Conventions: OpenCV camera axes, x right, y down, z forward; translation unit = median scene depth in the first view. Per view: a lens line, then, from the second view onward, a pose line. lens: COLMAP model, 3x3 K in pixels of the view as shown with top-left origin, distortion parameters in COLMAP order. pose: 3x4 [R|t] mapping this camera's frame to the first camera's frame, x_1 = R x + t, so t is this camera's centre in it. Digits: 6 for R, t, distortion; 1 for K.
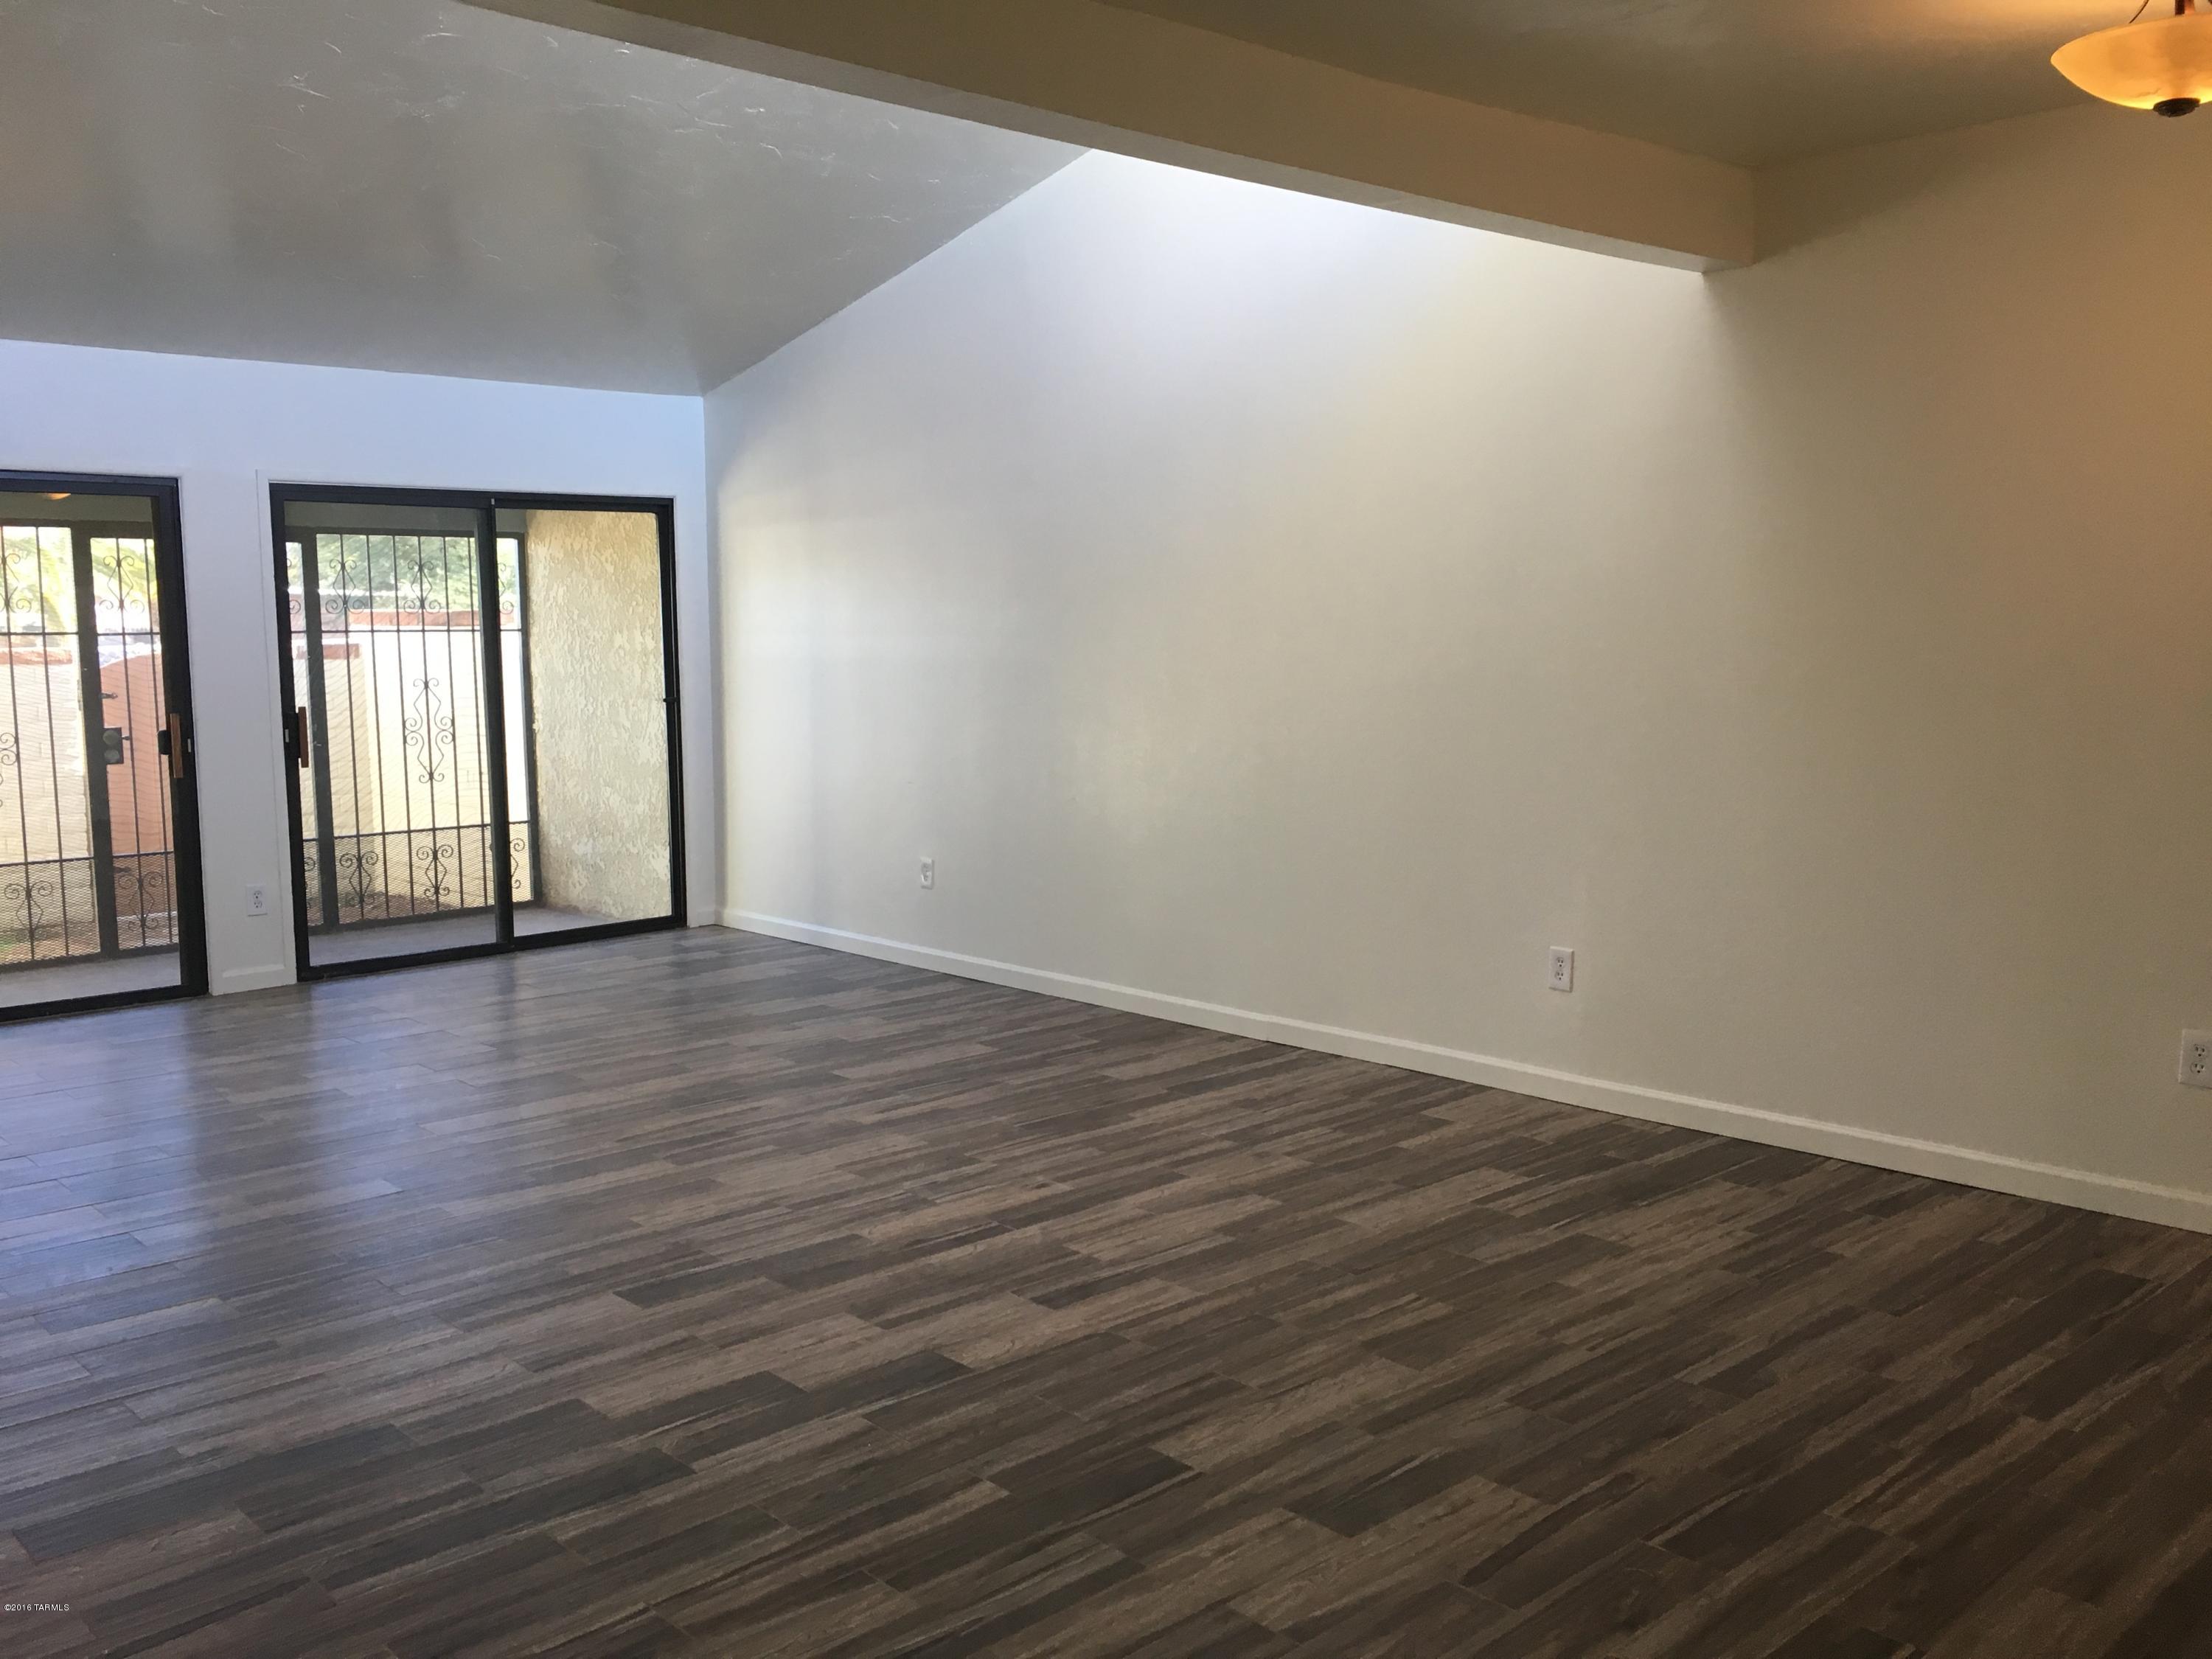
lens RADIAL K [[1879.9, 0, 1103.9], [0, 1879.9, 830.4], [0, 0, 1]] dist [0.005371, 0.003203]
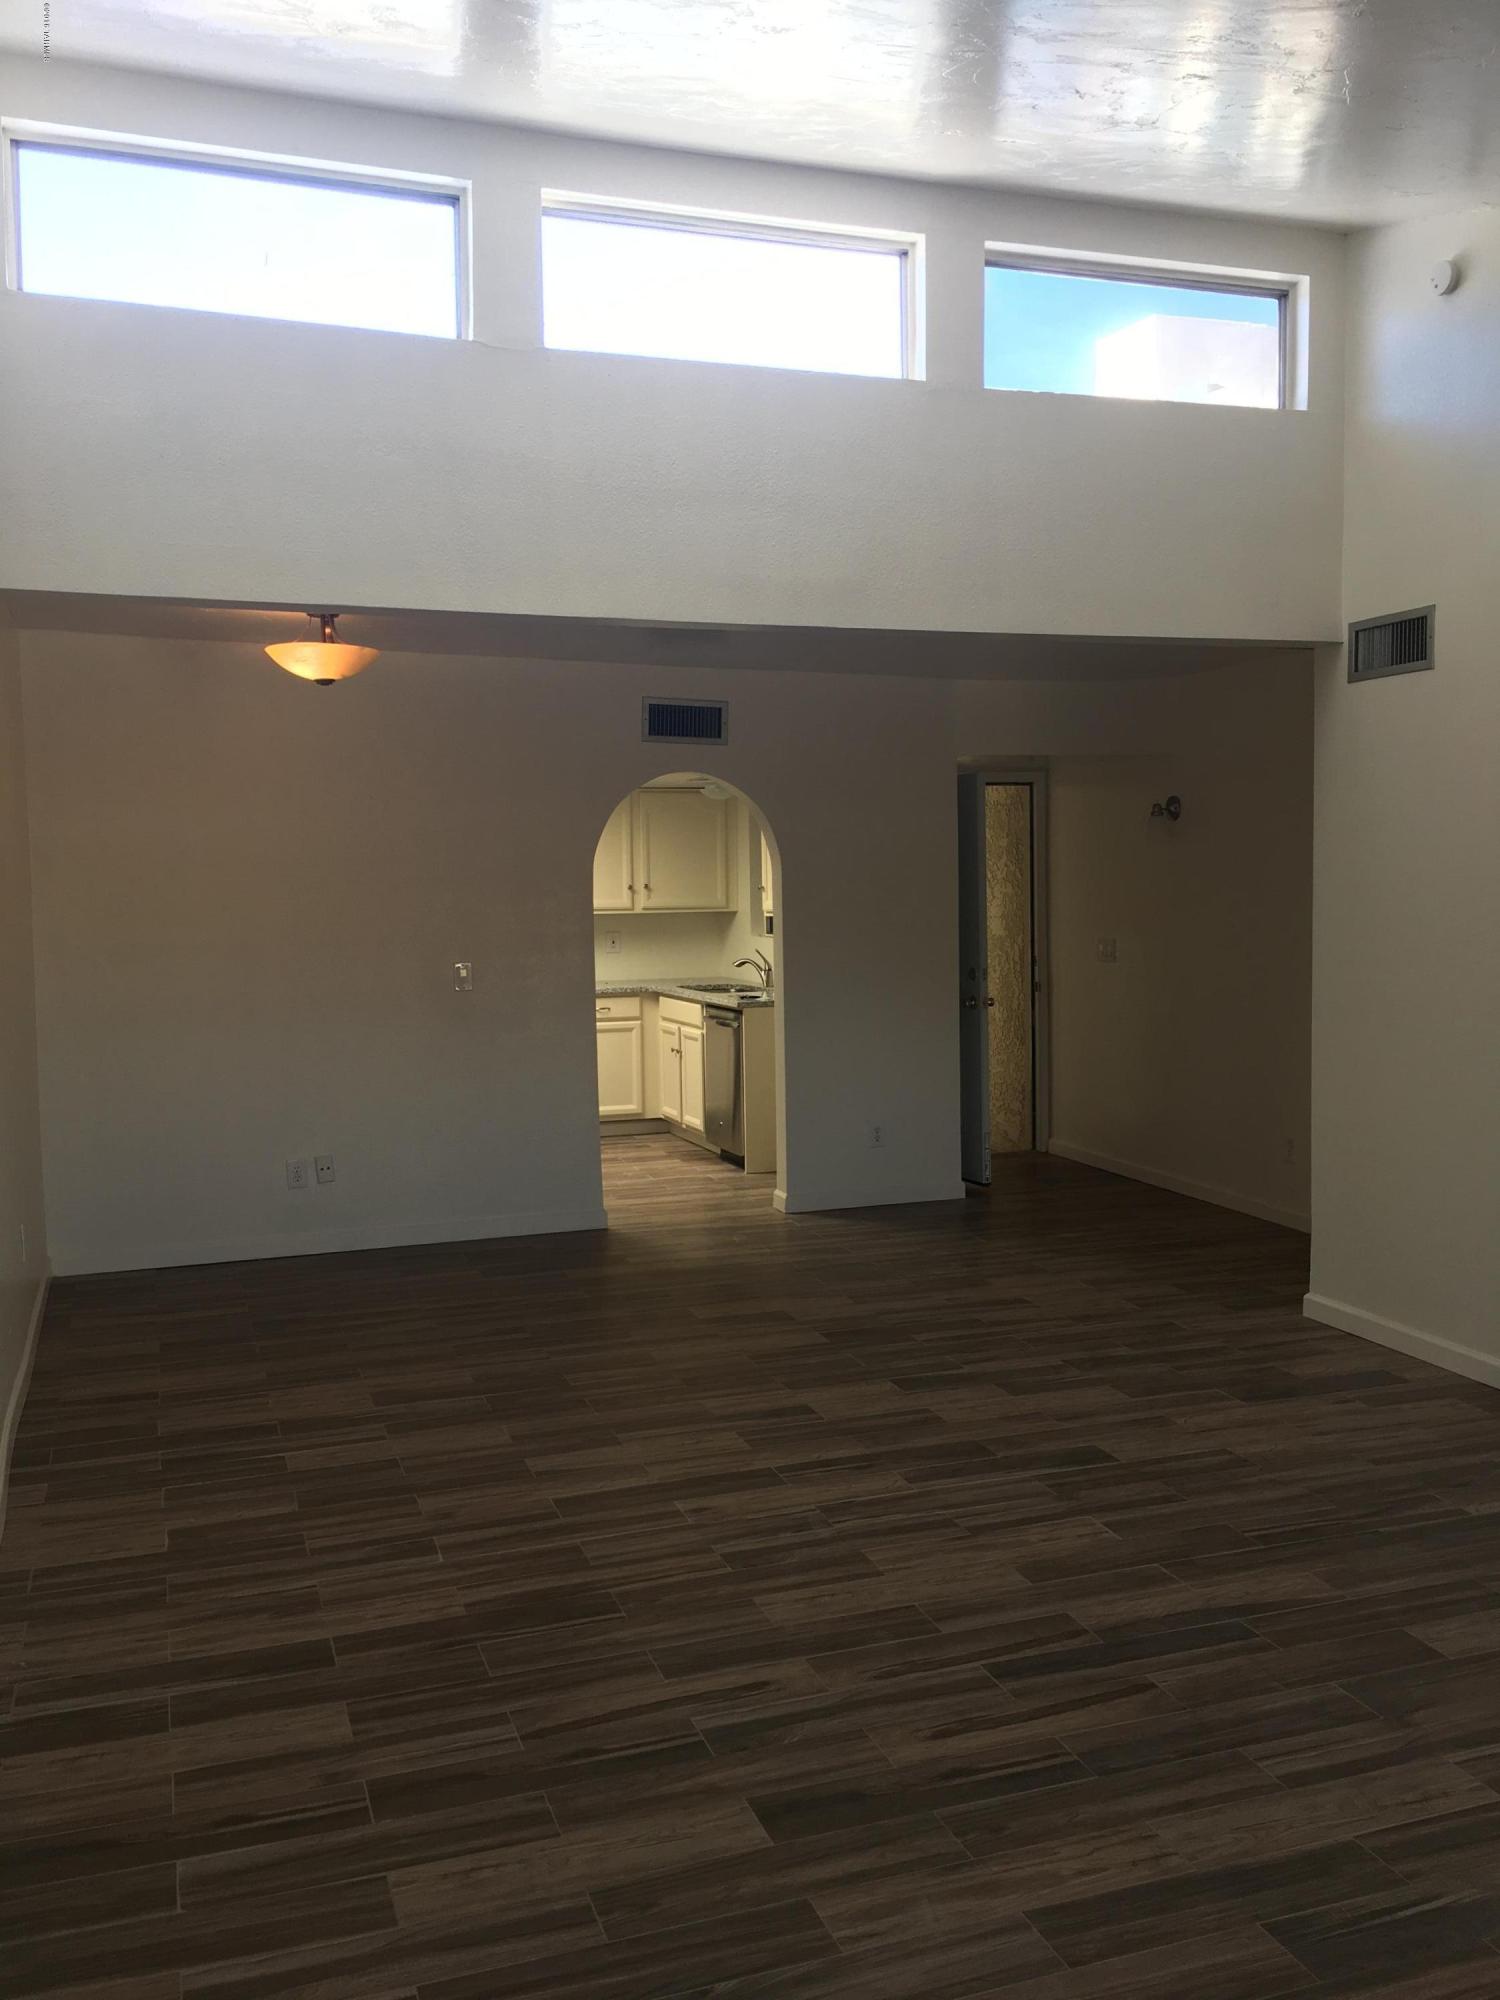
lens RADIAL K [[1699.7, 0, 749.3], [0, 1699.7, 1000.9], [0, 0, 1]] dist [0.005371, 0.003203]
pose [[-0.916426, -0.009635, 0.400089, -0.424744], [0.065069, 0.982820, 0.172714, -0.232575], [-0.394880, 0.184313, -0.900055, 1.804264]]
